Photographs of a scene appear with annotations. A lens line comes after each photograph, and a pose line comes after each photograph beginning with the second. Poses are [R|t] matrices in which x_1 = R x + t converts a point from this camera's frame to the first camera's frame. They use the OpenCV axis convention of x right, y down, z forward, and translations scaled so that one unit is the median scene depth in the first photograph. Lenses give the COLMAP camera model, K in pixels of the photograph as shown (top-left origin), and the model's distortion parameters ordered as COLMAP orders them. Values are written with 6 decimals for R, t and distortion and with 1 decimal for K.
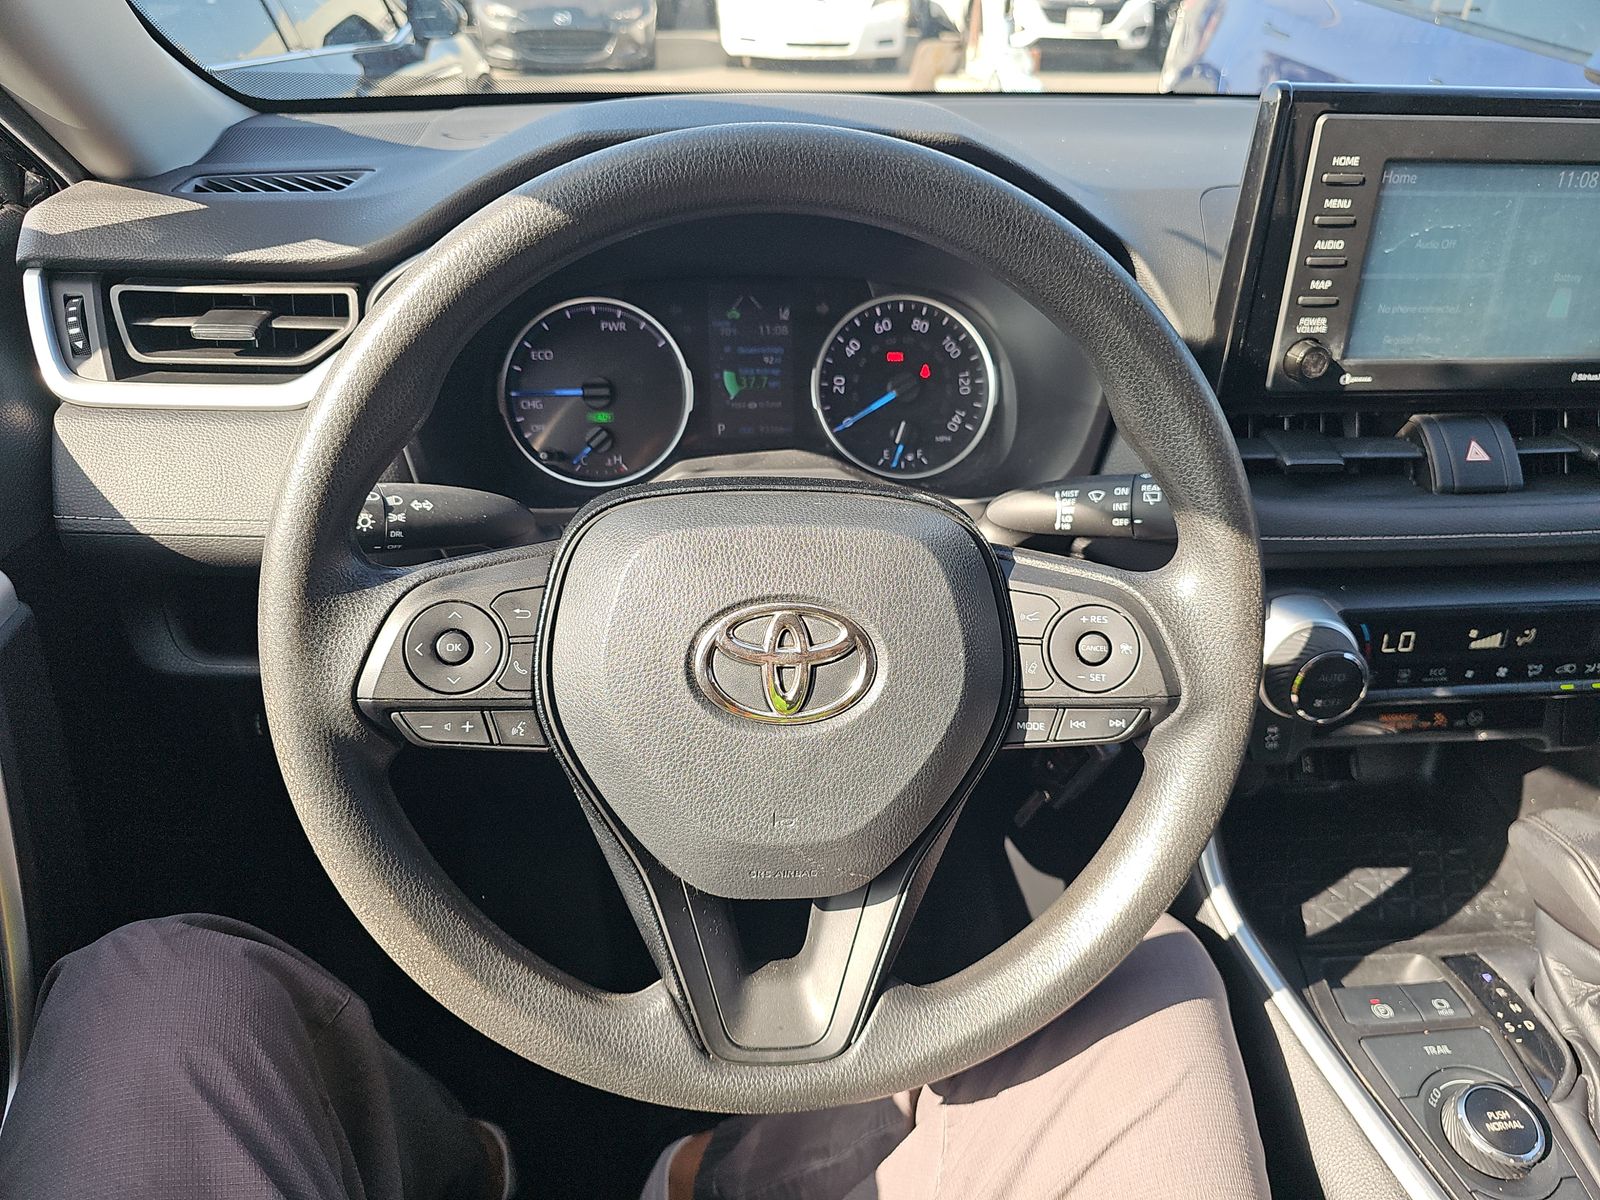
lens RADIAL K [[1104.2, 0, 743.3], [0, 1104.2, 593.2], [0, 0, 1]] dist [0.002617, -0.016296]
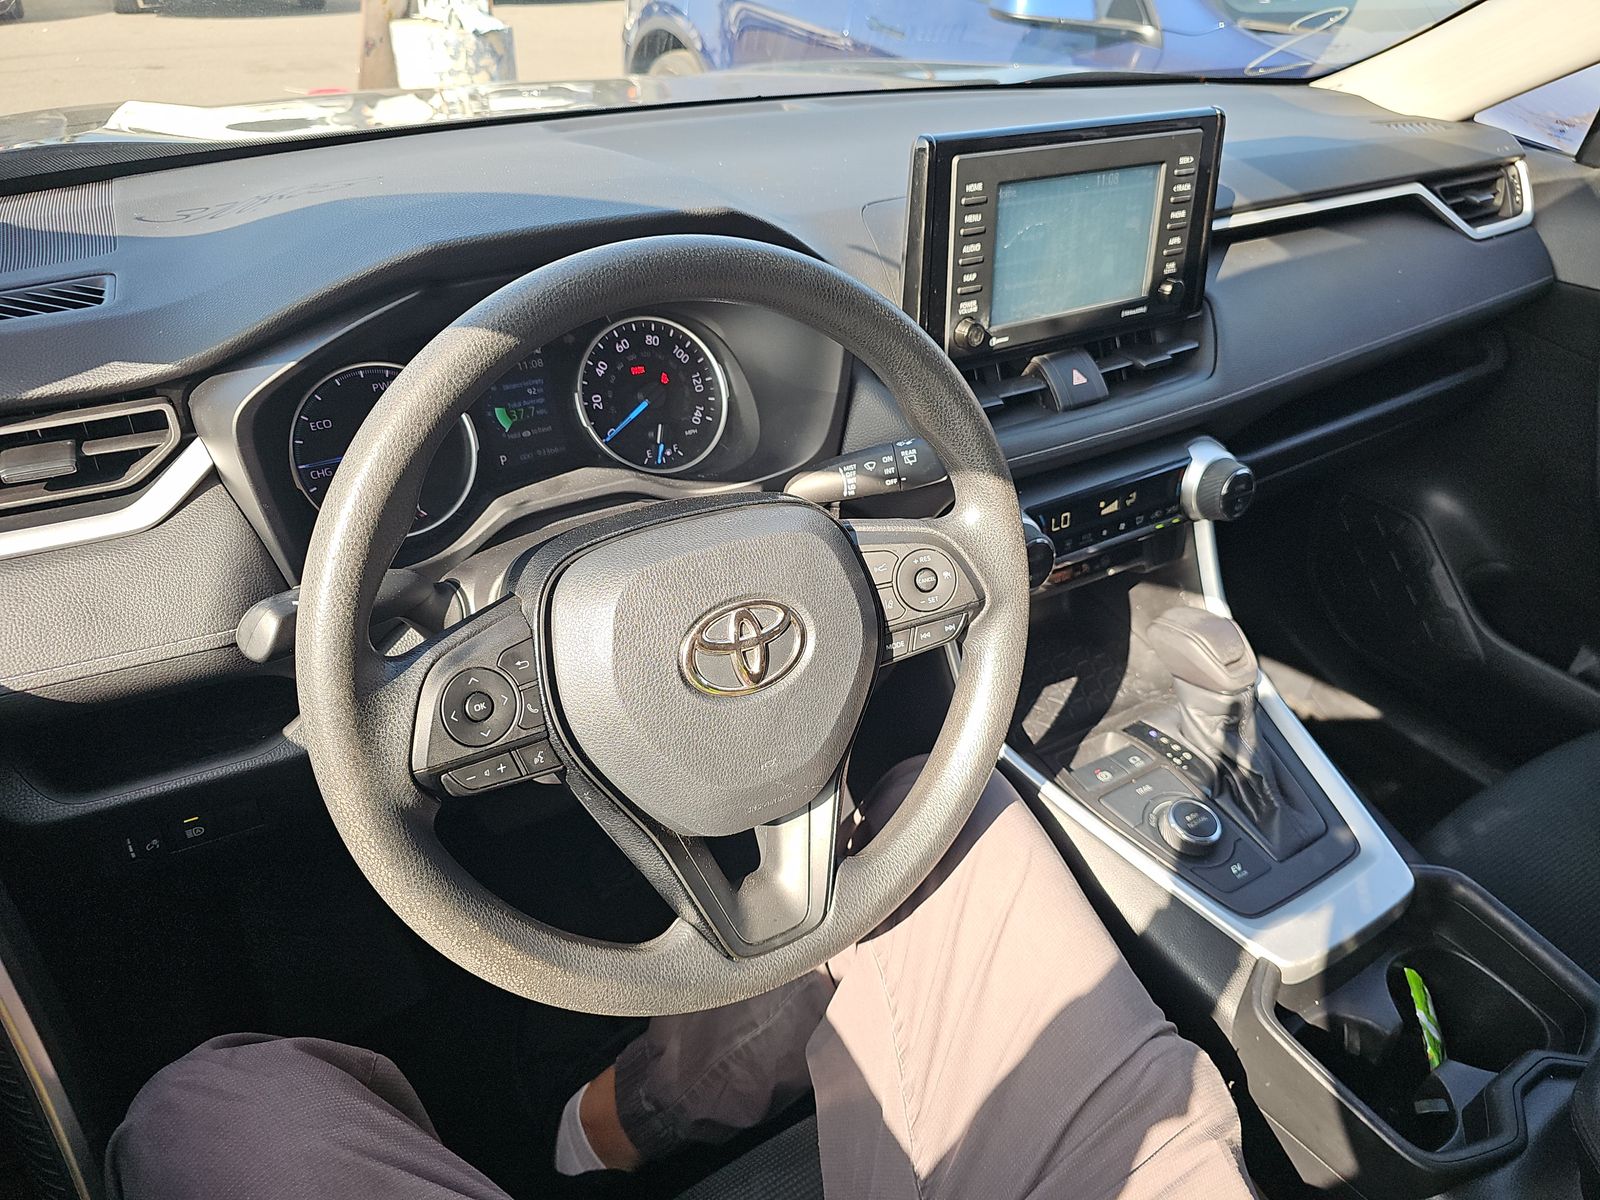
lens RADIAL K [[1071.8, 0, 800.0], [0, 1071.8, 600.0], [0, 0, 1]] dist [0.030567, -0.021499]
pose [[0.894647, -0.241934, 0.375600, -0.242180], [0.221427, 0.970284, 0.097564, -0.066457], [-0.388042, -0.004117, 0.921632, -0.132094]]
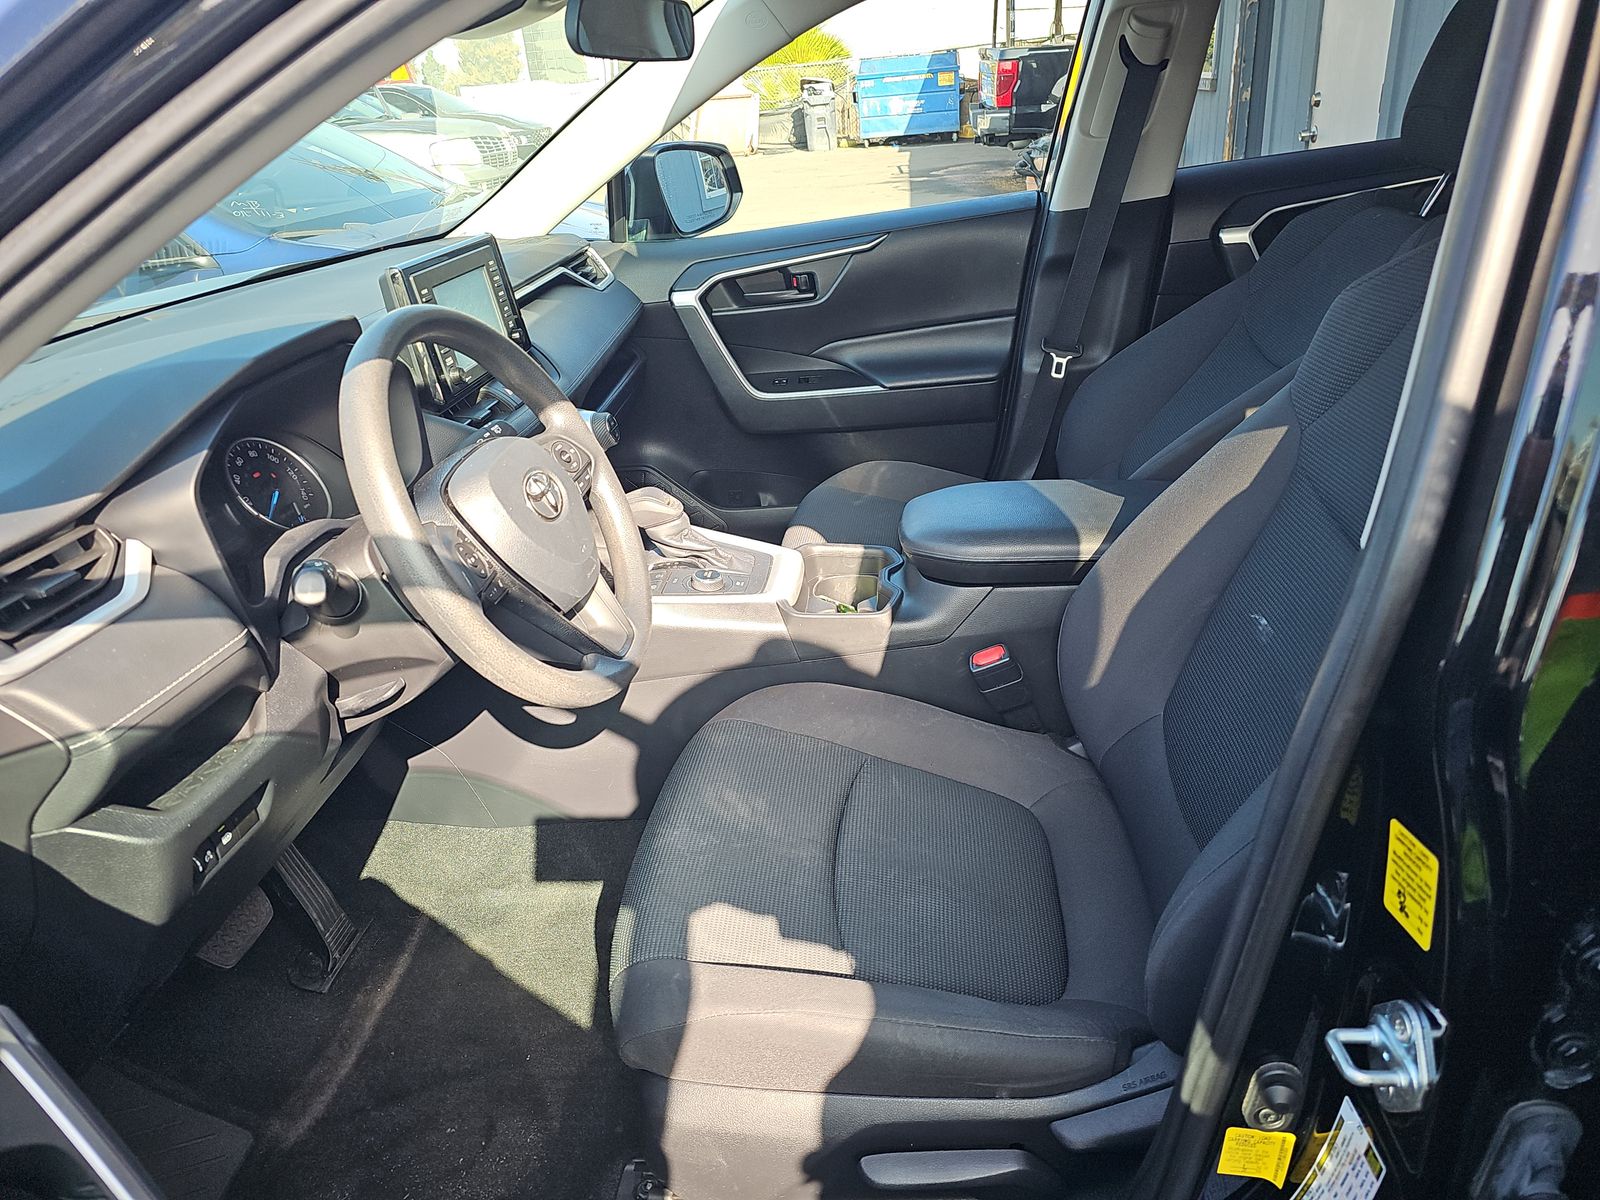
lens RADIAL K [[1071.8, 0, 800.0], [0, 1071.8, 600.0], [0, 0, 1]] dist [0.030567, -0.021499]
pose [[0.212568, -0.464995, 0.859415, -1.429149], [0.589798, 0.762288, 0.266562, -0.034103], [-0.779072, 0.450219, 0.436291, -0.279568]]
